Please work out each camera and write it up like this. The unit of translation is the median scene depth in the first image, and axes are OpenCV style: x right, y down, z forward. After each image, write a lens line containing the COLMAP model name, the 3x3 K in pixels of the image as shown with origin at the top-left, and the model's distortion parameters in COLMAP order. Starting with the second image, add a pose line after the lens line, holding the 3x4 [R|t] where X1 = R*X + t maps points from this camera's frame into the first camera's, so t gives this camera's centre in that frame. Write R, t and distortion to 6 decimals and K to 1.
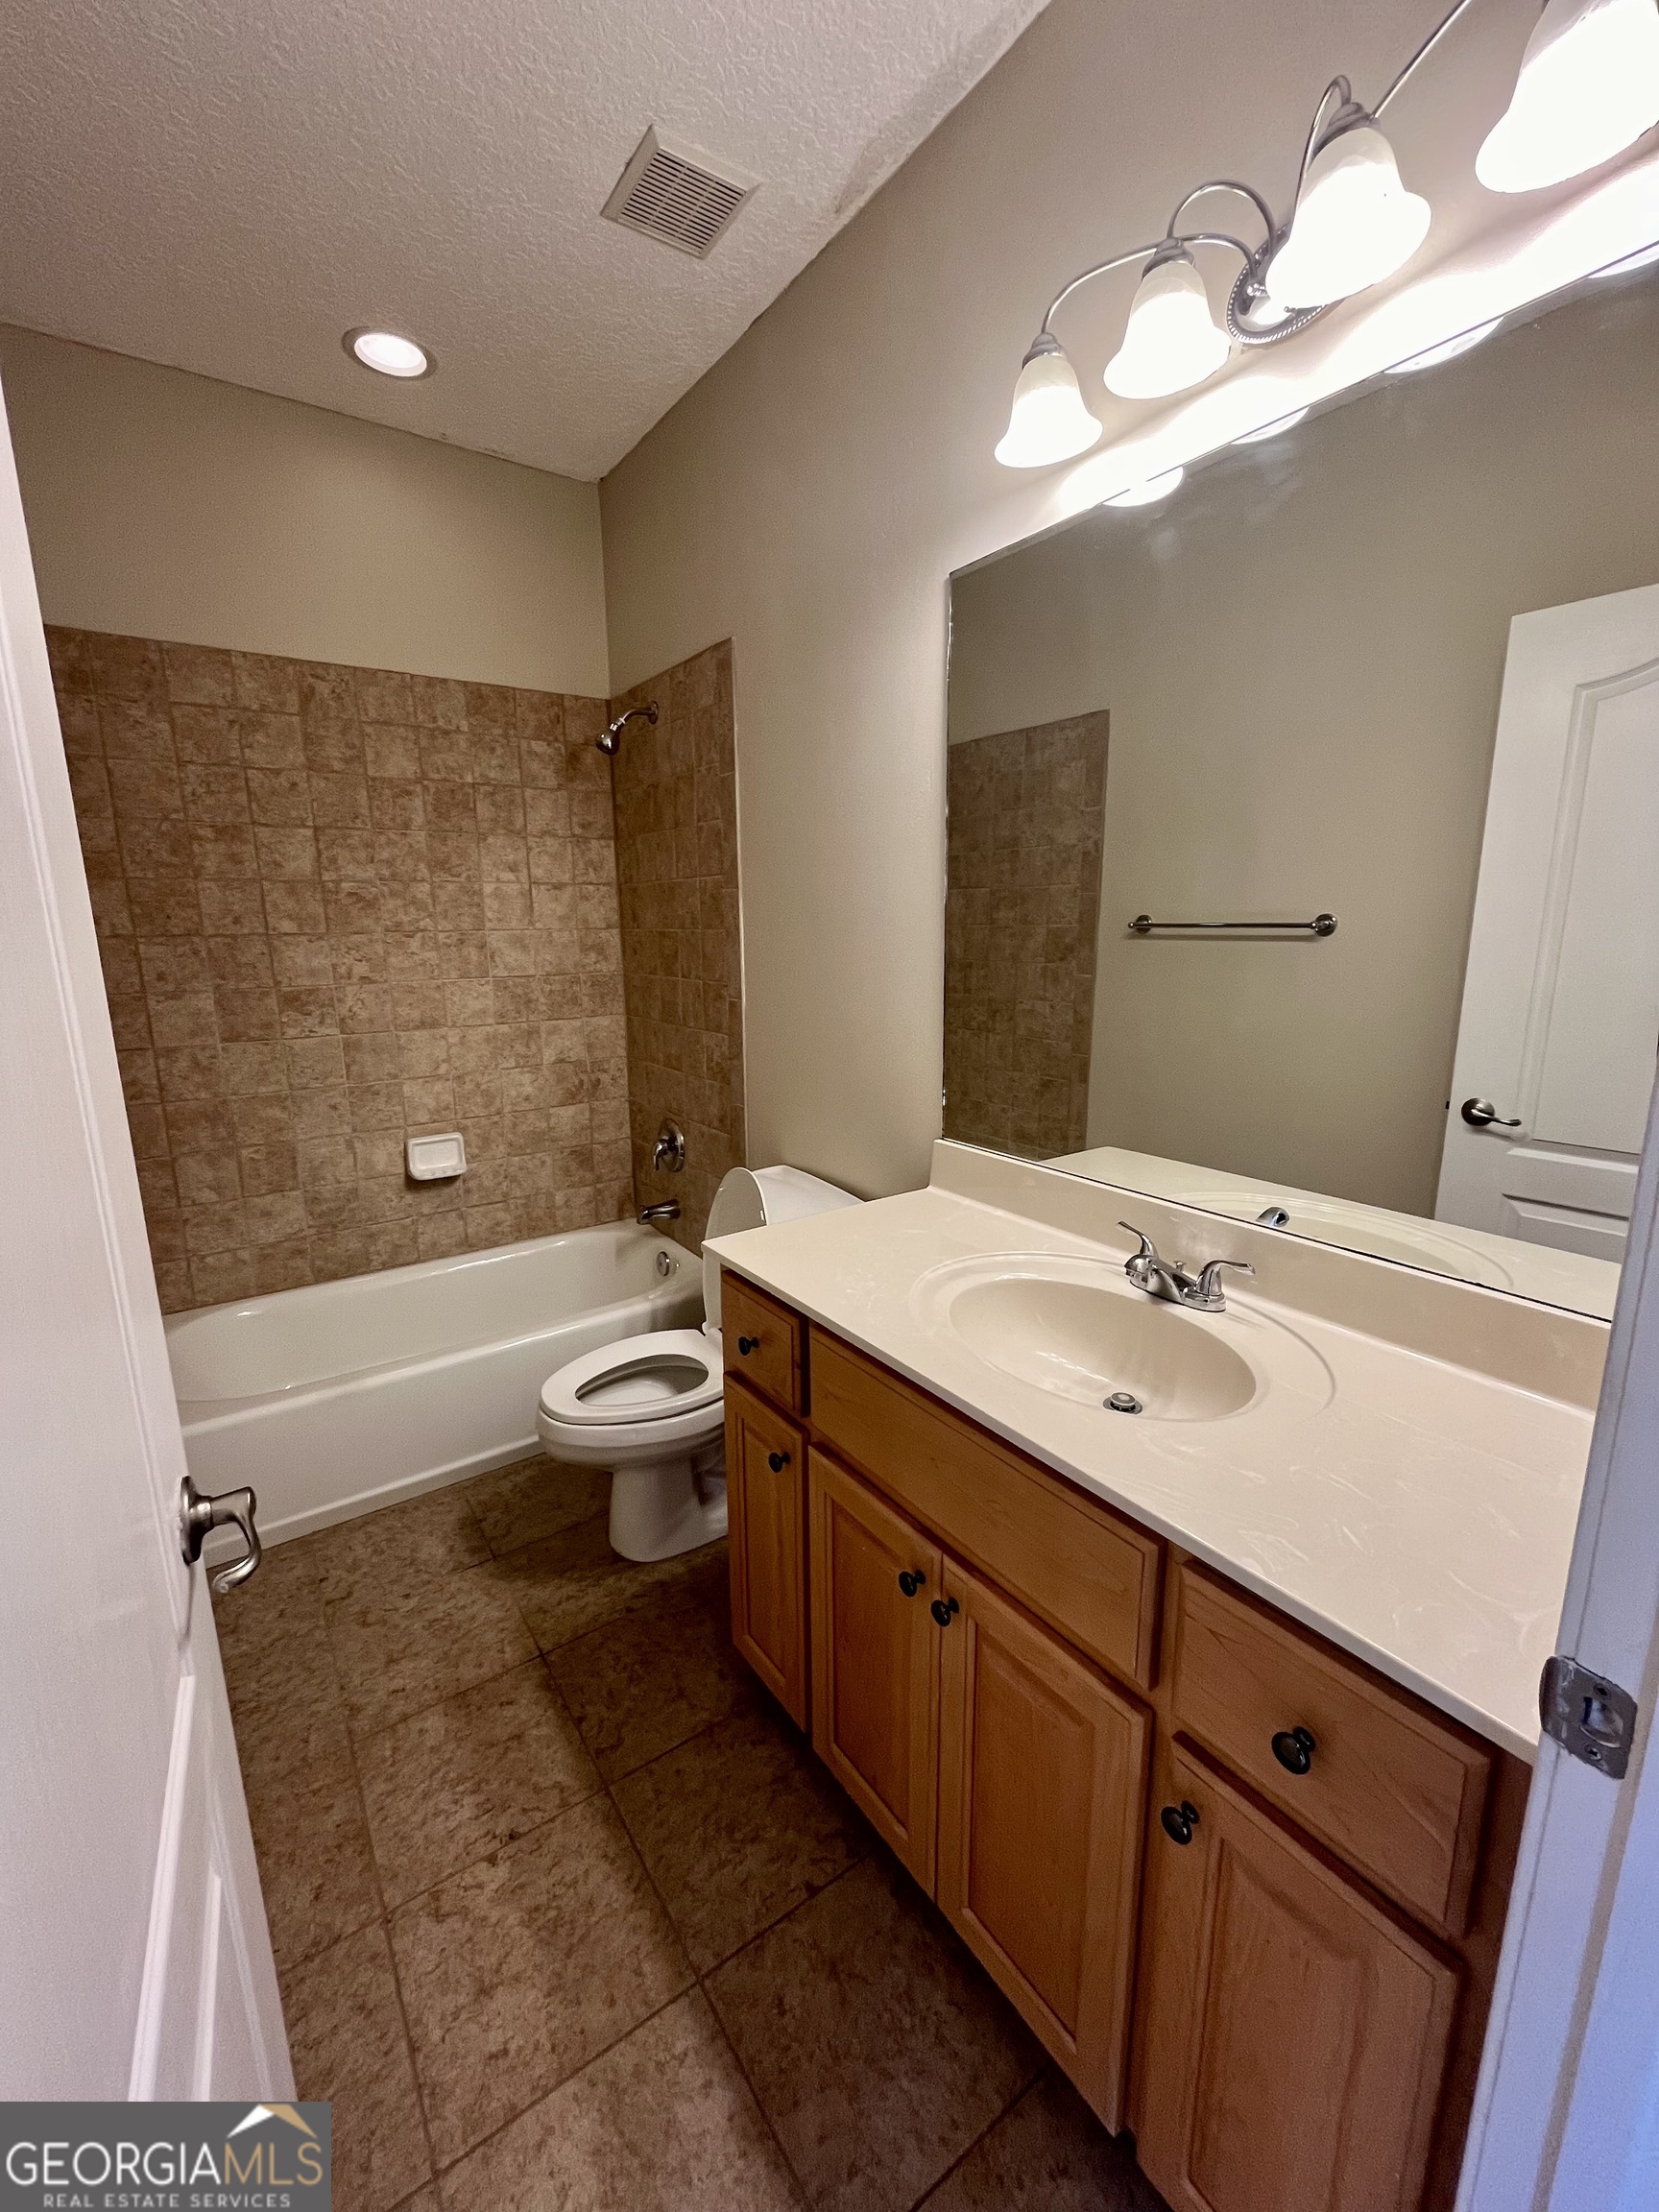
lens RADIAL K [[890.0, 0, 828.3], [0, 890.0, 1102.1], [0, 0, 1]] dist [-0.002453, 0.000366]
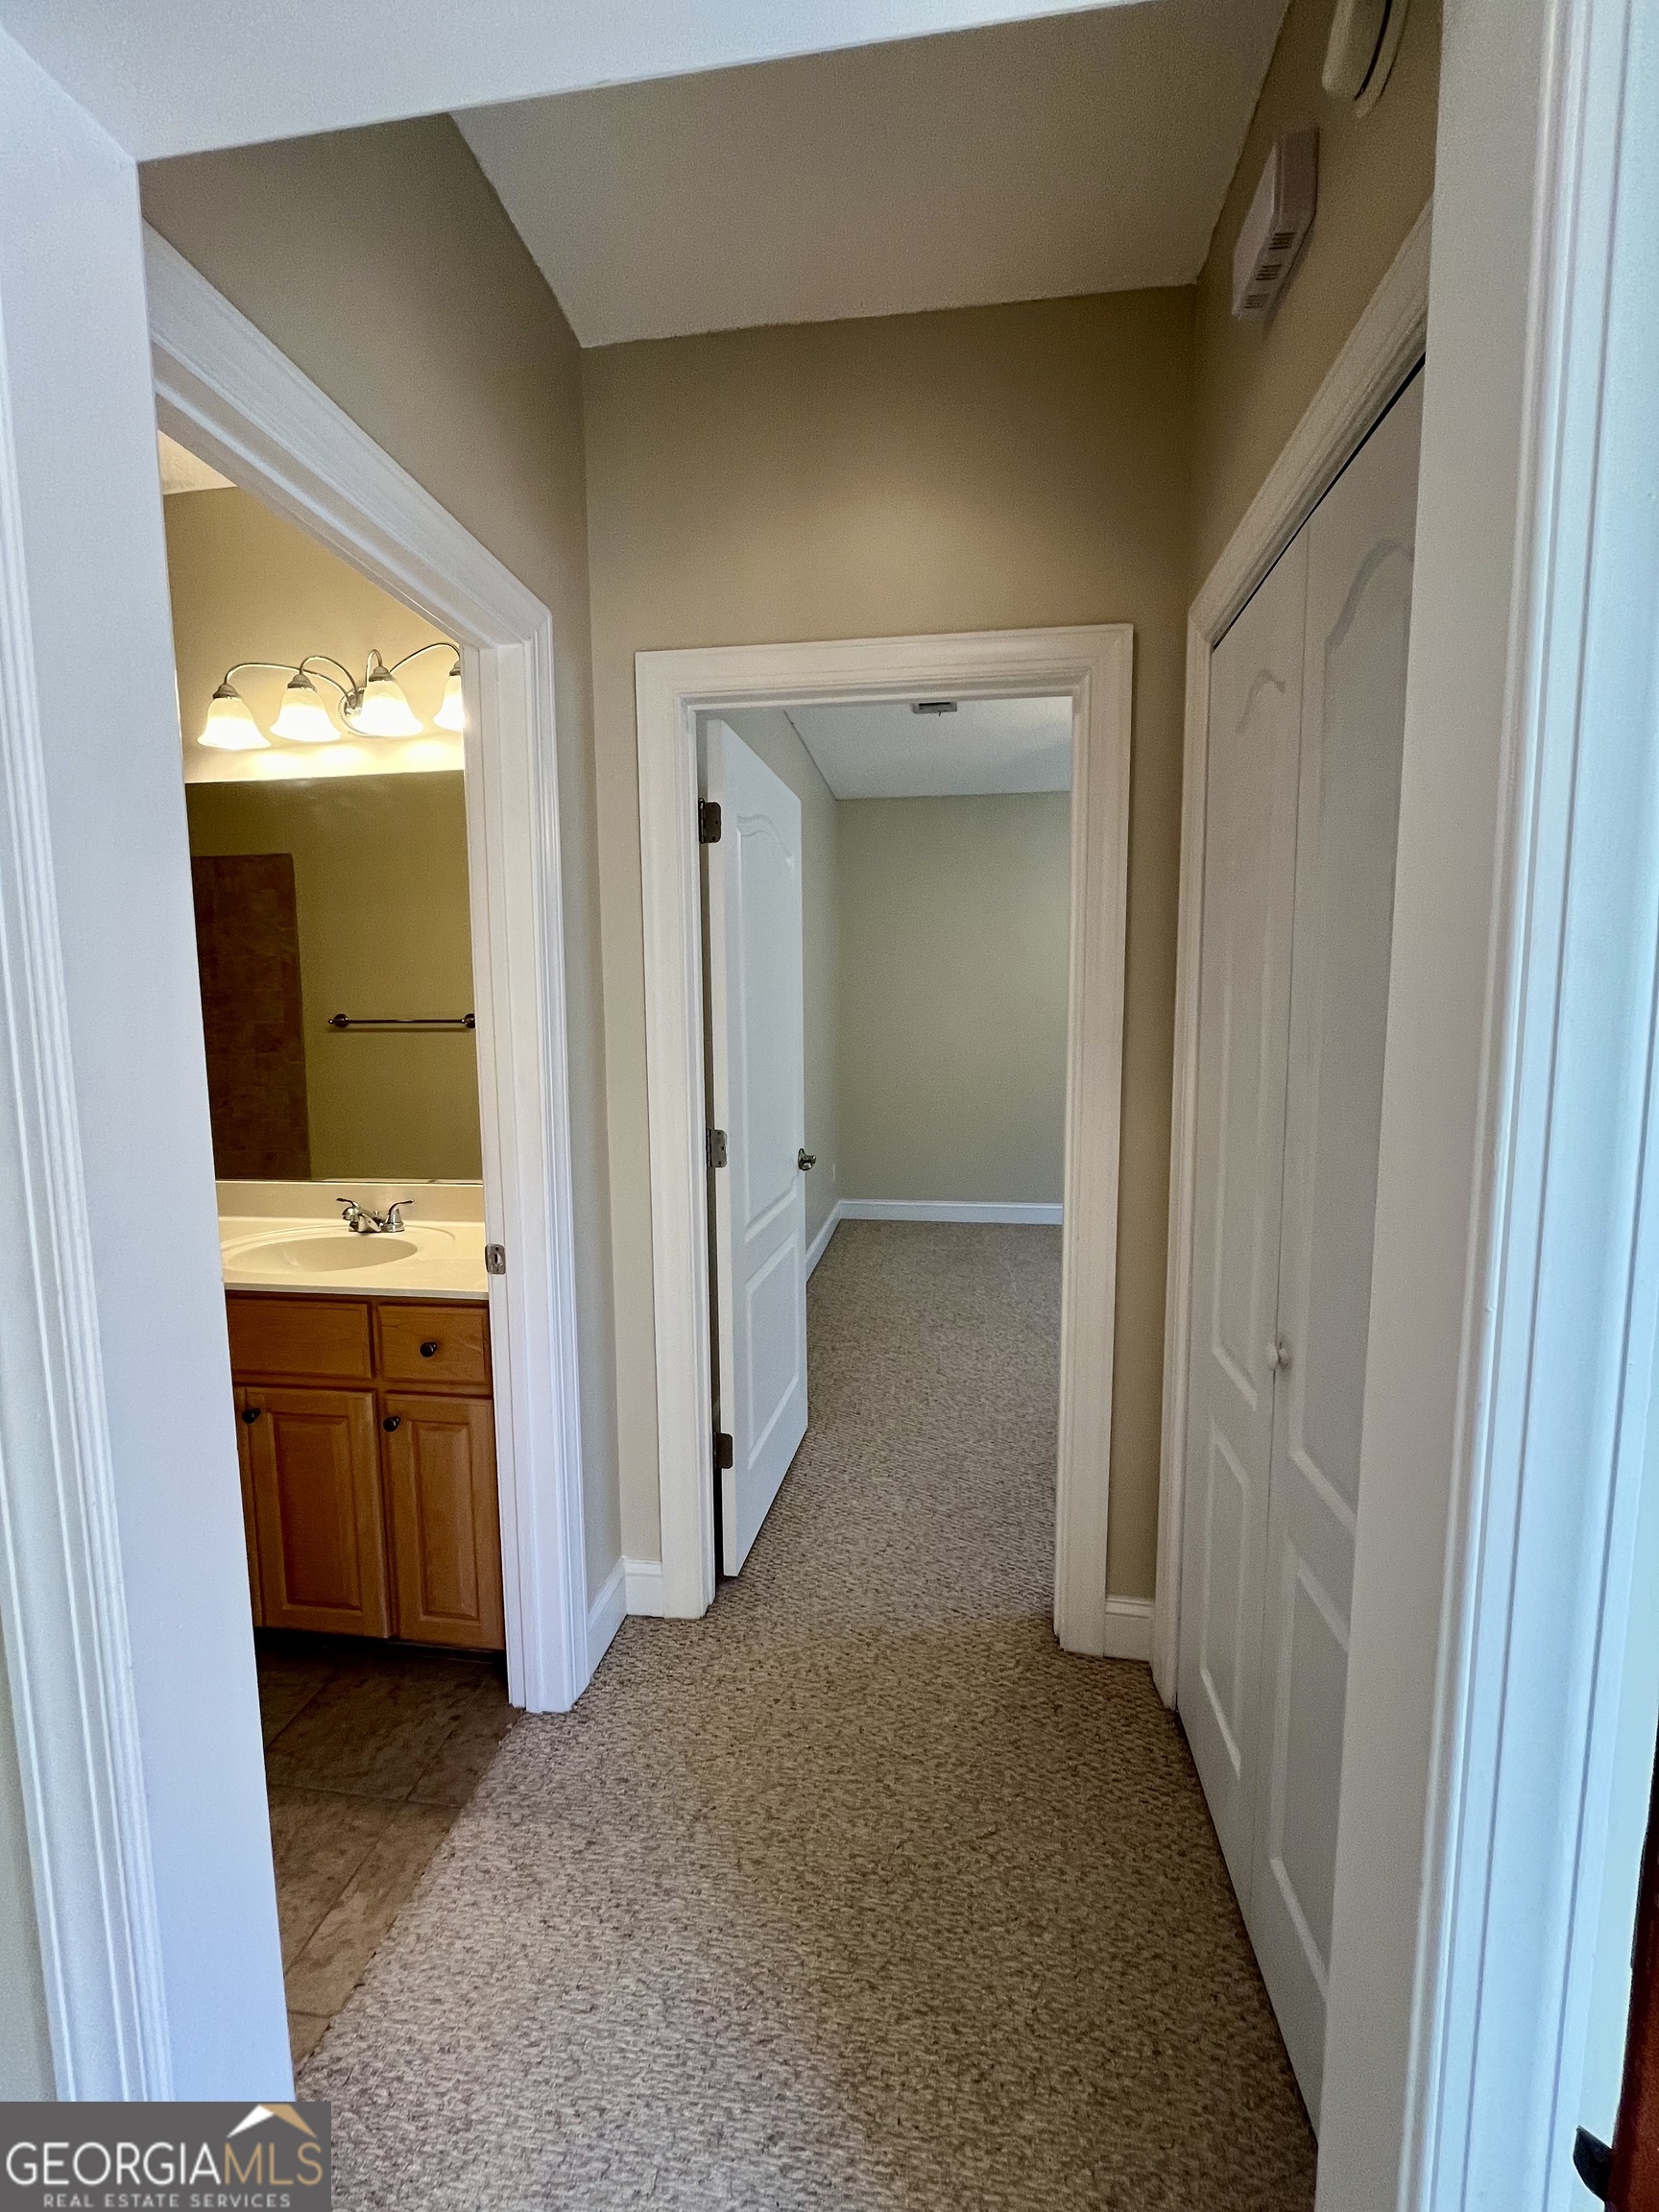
lens RADIAL K [[890.0, 0, 828.3], [0, 890.0, 1102.1], [0, 0, 1]] dist [-0.002453, 0.000366]
pose [[0.681501, -0.071023, 0.728362, -0.129217], [0.145405, 0.988577, -0.039653, 0.080924], [-0.717226, 0.132931, 0.684044, -0.429641]]
